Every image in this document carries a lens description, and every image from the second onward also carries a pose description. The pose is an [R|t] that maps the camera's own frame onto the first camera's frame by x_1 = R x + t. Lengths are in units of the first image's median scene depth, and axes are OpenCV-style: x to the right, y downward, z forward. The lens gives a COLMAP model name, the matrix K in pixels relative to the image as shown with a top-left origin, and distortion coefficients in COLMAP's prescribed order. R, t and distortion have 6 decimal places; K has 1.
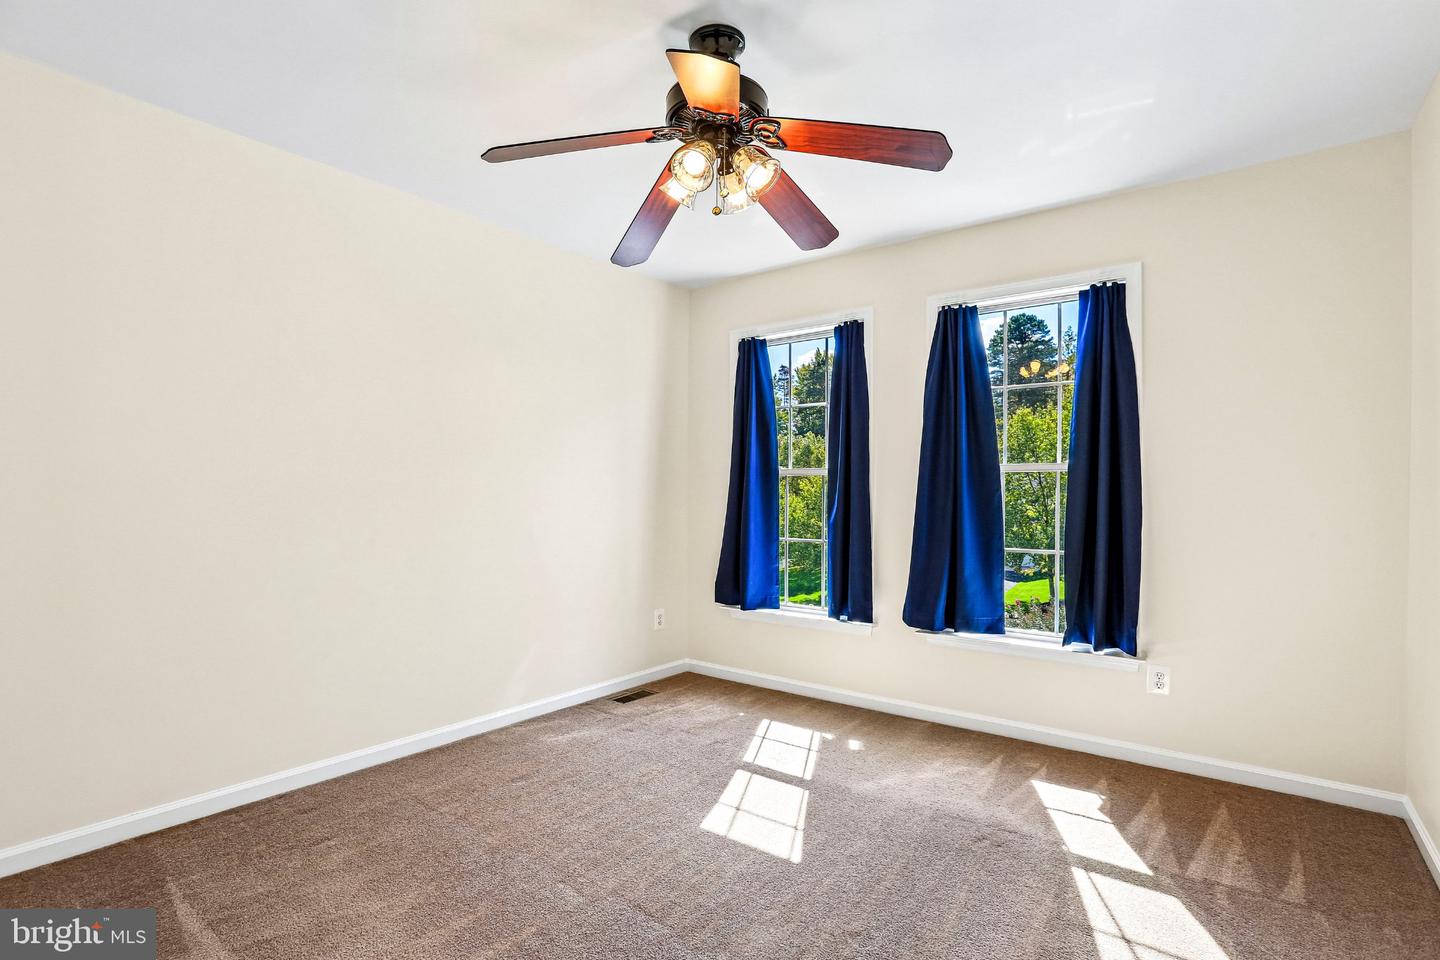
lens RADIAL K [[677.6, 0, 713.6], [0, 677.6, 494.2], [0, 0, 1]] dist [-0.062694, 0.025718]
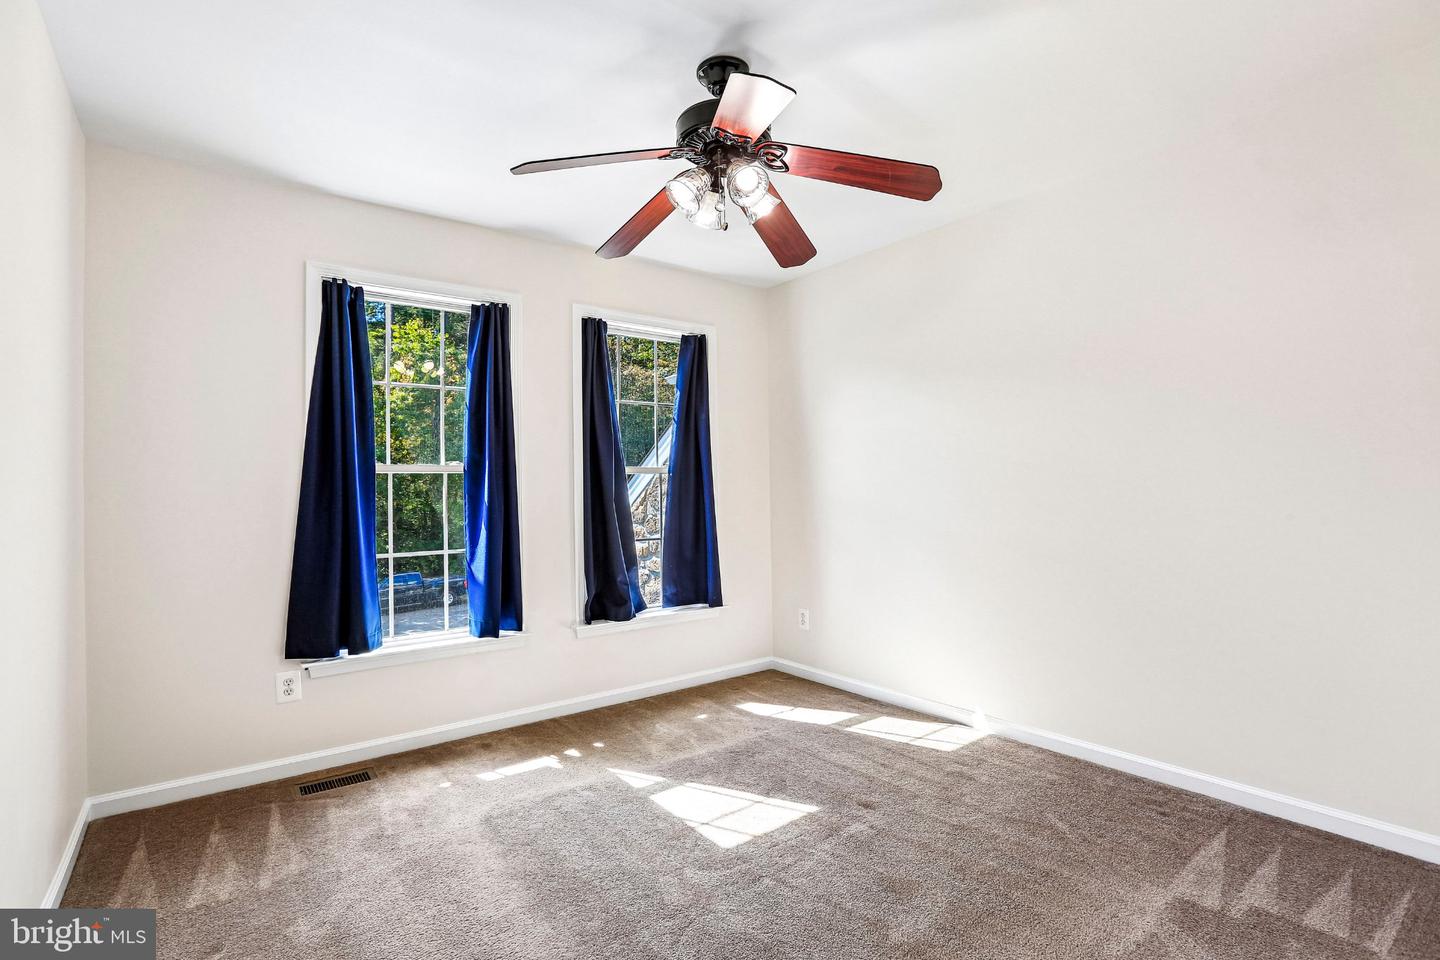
lens RADIAL K [[690.8, 0, 720.4], [0, 690.8, 496.6], [0, 0, 1]] dist [-0.021604, 0.026977]
pose [[0.267738, -0.016392, 0.963352, -0.752922], [0.019162, 0.999748, 0.011686, -0.005113], [-0.963301, 0.015331, 0.267985, 0.577547]]
